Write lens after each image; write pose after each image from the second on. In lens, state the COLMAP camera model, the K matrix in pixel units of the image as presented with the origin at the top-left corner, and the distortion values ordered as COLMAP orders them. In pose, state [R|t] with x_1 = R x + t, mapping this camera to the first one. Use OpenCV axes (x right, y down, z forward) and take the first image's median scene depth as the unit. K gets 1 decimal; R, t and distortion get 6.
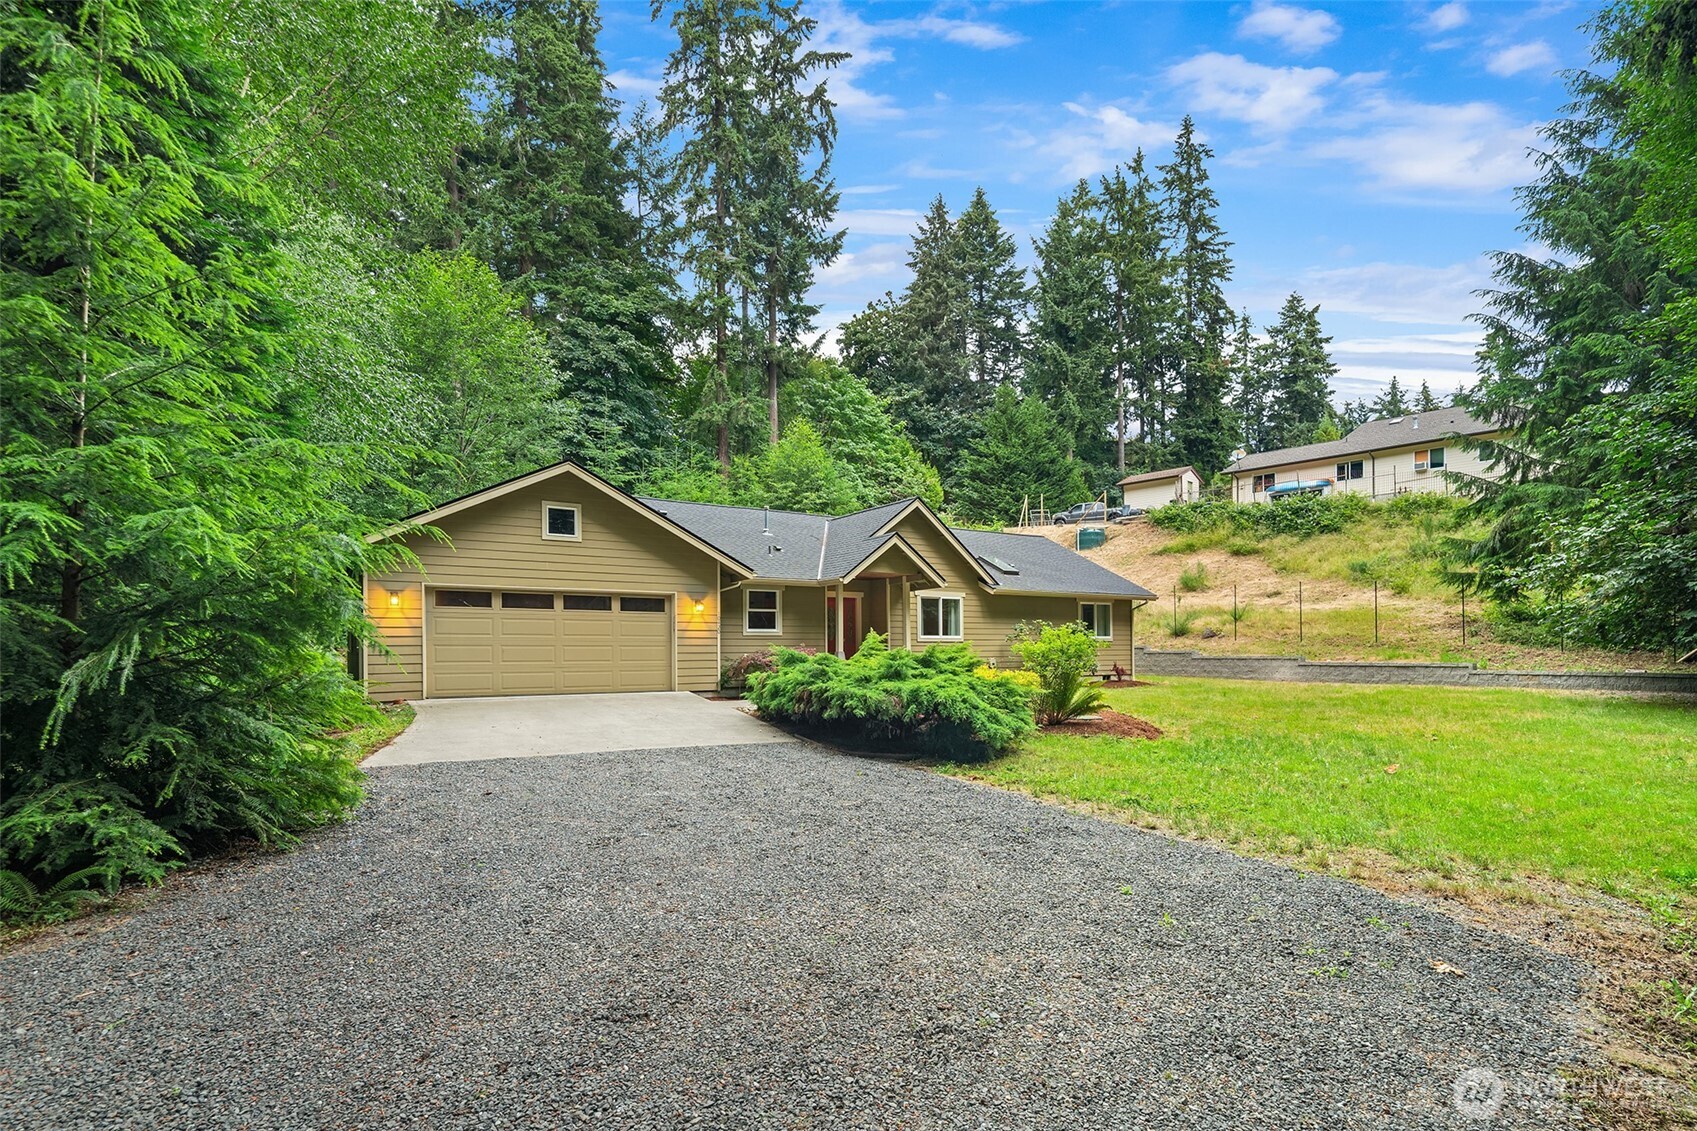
lens RADIAL K [[818.3, 0, 853.7], [0, 818.3, 649.9], [0, 0, 1]] dist [0.001414, 0.000030]
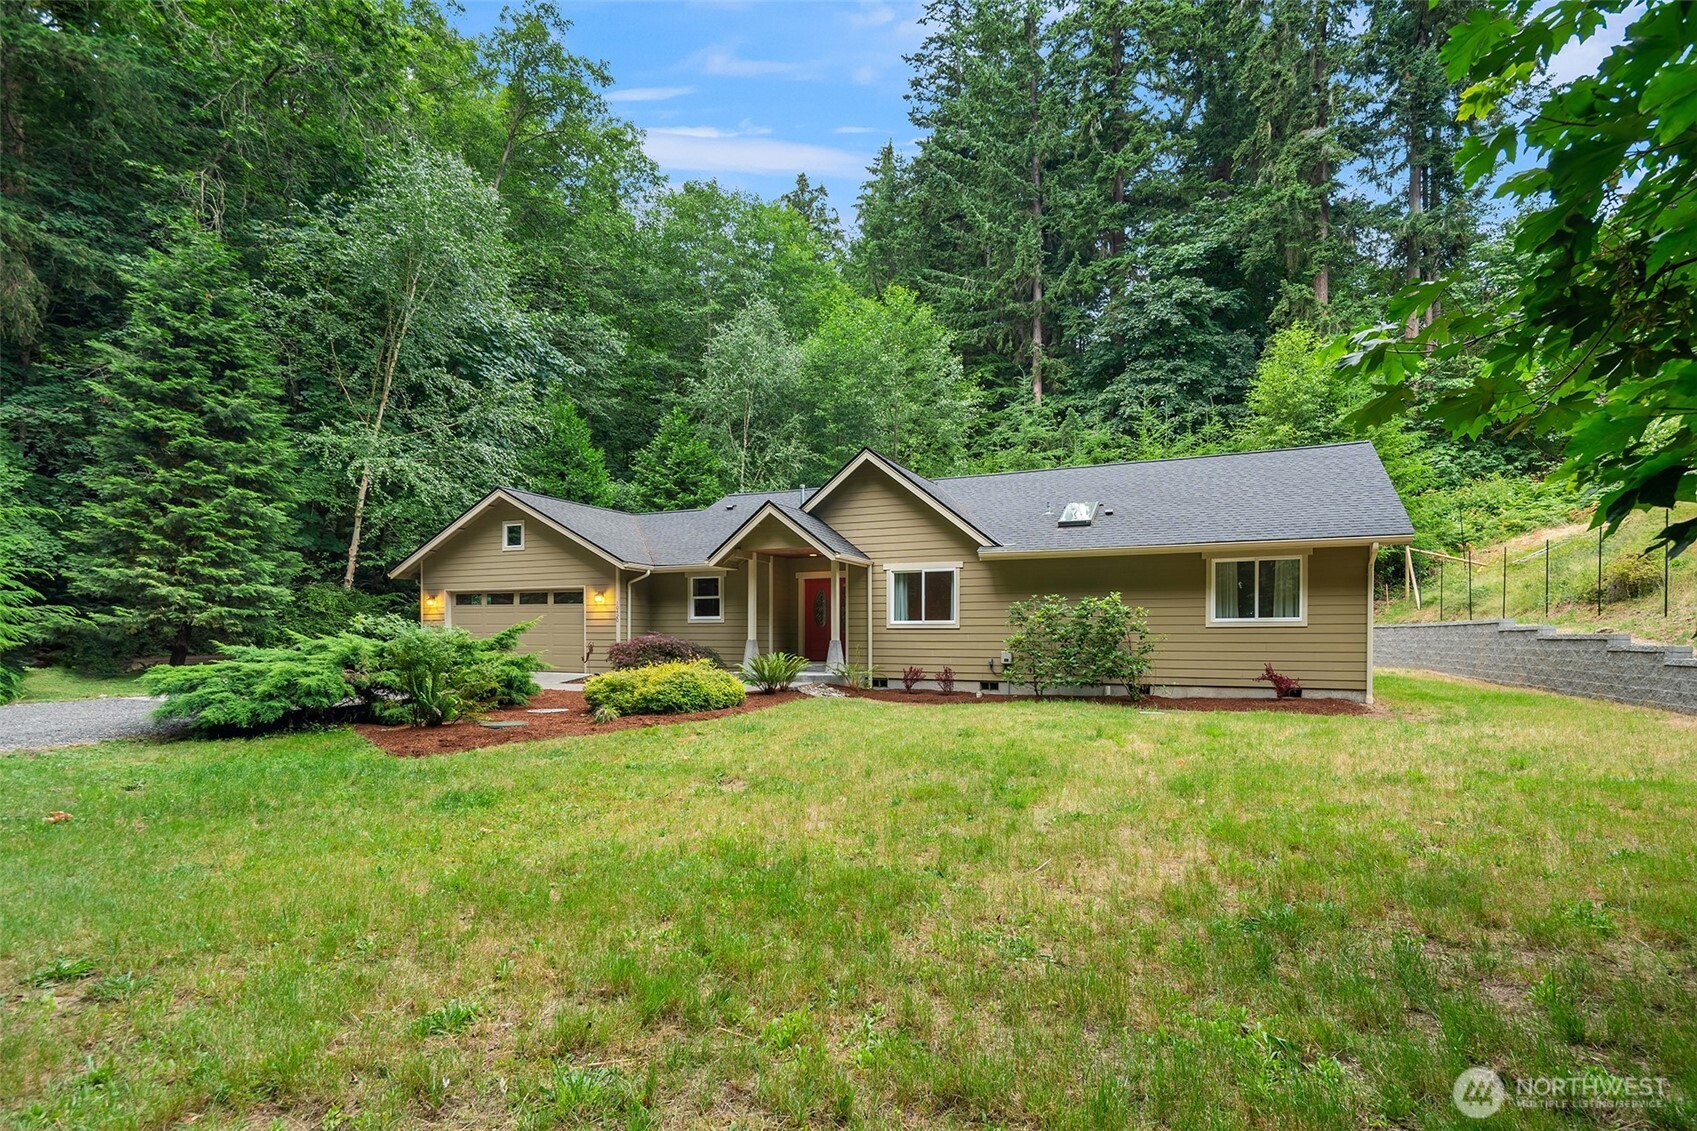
lens RADIAL K [[825.2, 0, 853.8], [0, 825.2, 644.8], [0, 0, 1]] dist [0.004074, 0.000116]
pose [[0.534622, 0.013976, -0.844976, 0.296073], [-0.006153, 0.999901, 0.012645, -0.001760], [0.845069, -0.001562, 0.534655, 0.220907]]
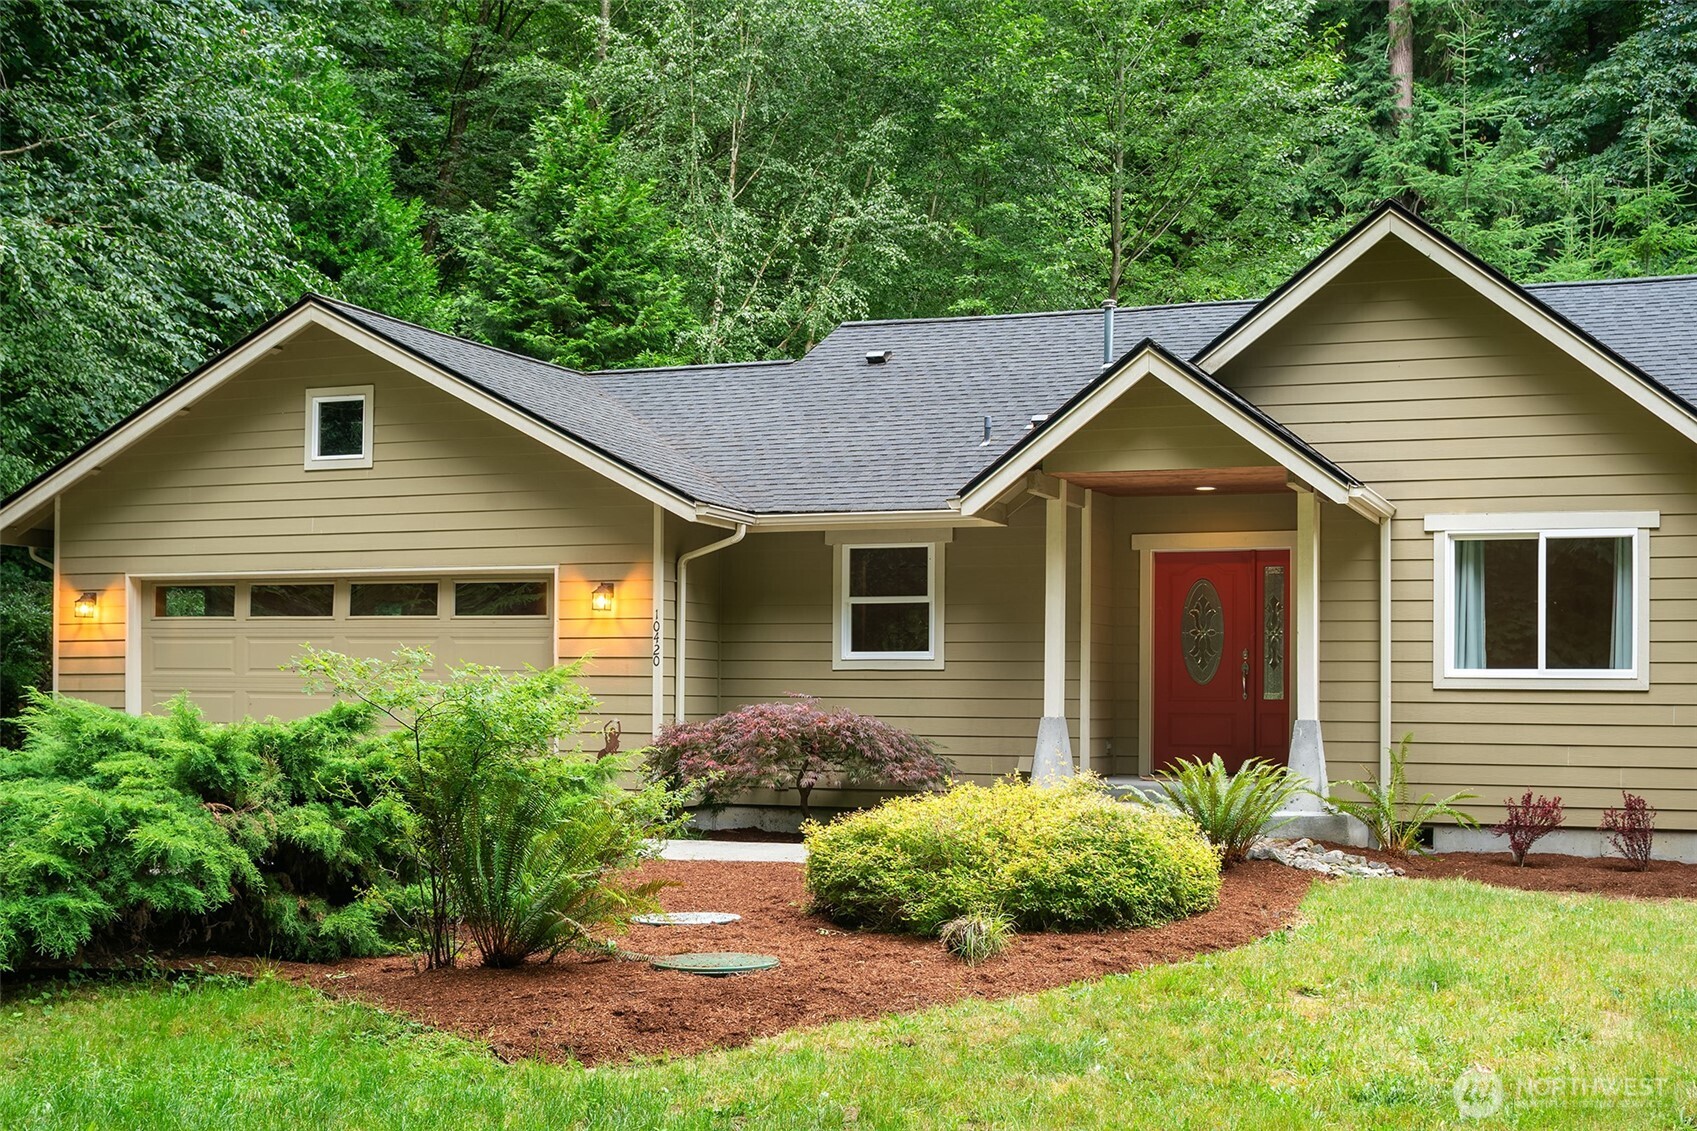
lens RADIAL K [[2137.8, 0, 852.0], [0, 2137.8, 703.4], [0, 0, 1]] dist [-0.083020, 0.082466]
pose [[0.571237, 0.010781, -0.820715, 0.235292], [-0.011651, 0.999919, 0.005026, -0.002642], [0.820703, 0.006691, 0.571316, 0.159318]]
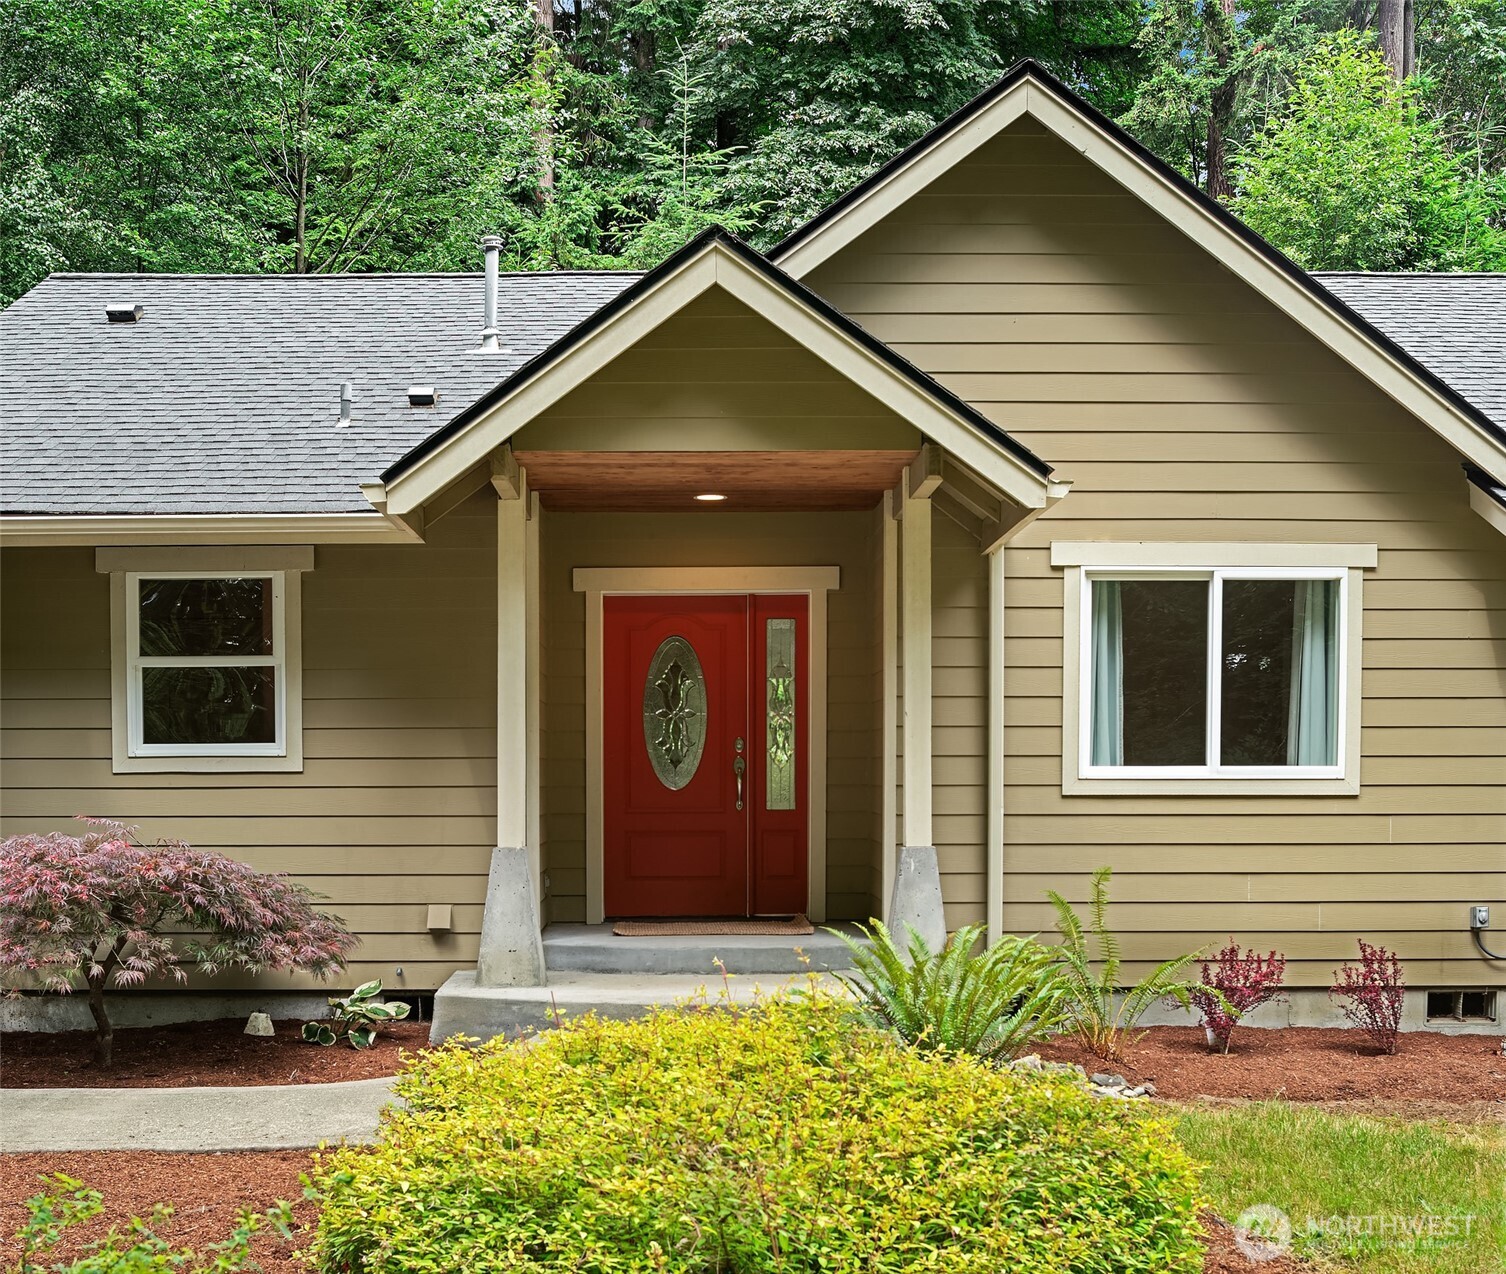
lens RADIAL K [[1959.9, 0, 696.7], [0, 1959.9, 826.1], [0, 0, 1]] dist [-0.038025, -0.011841]
pose [[0.839690, 0.011552, -0.542943, 0.106374], [-0.000698, 0.999796, 0.020194, -0.005040], [0.543065, -0.016577, 0.839527, 0.221007]]
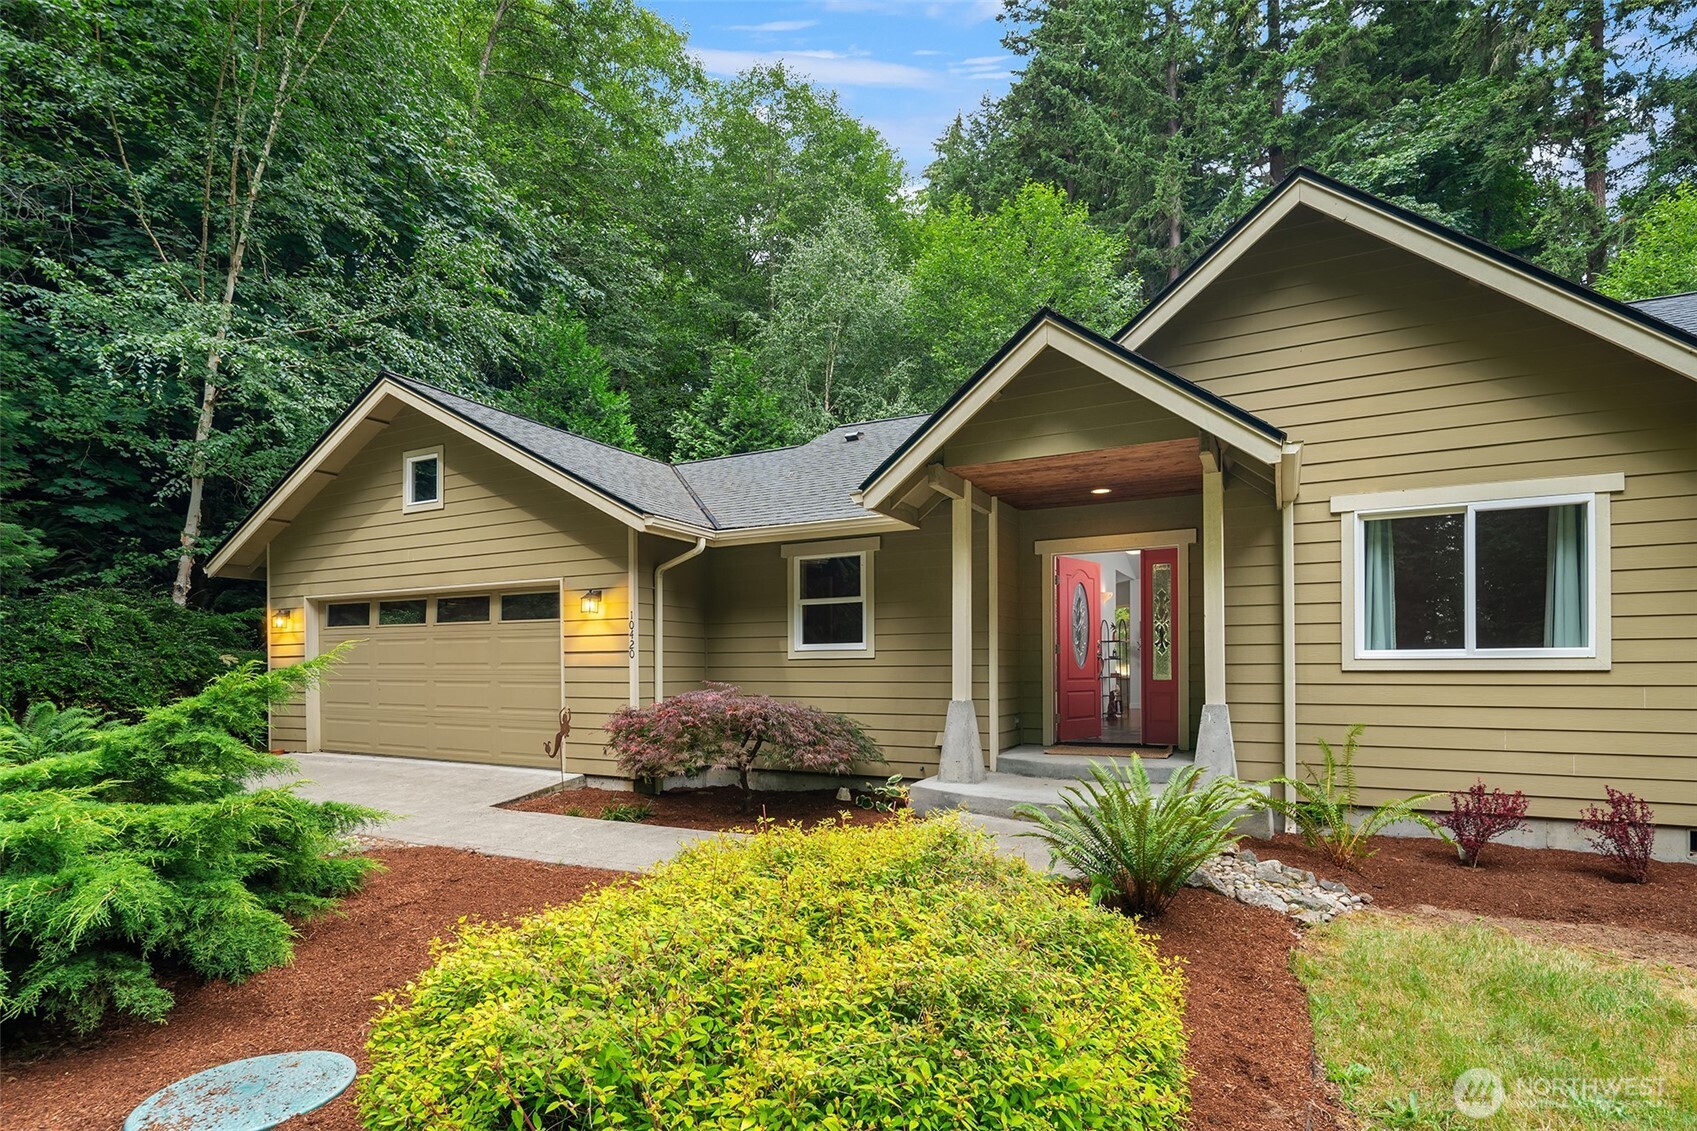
lens RADIAL K [[830.7, 0, 855.9], [0, 830.7, 670.1], [0, 0, 1]] dist [0.000310, -0.000793]
pose [[0.491879, 0.004728, -0.870651, 0.101170], [0.001293, 0.999980, 0.006161, -0.005070], [0.870663, -0.004156, 0.491863, 0.283666]]
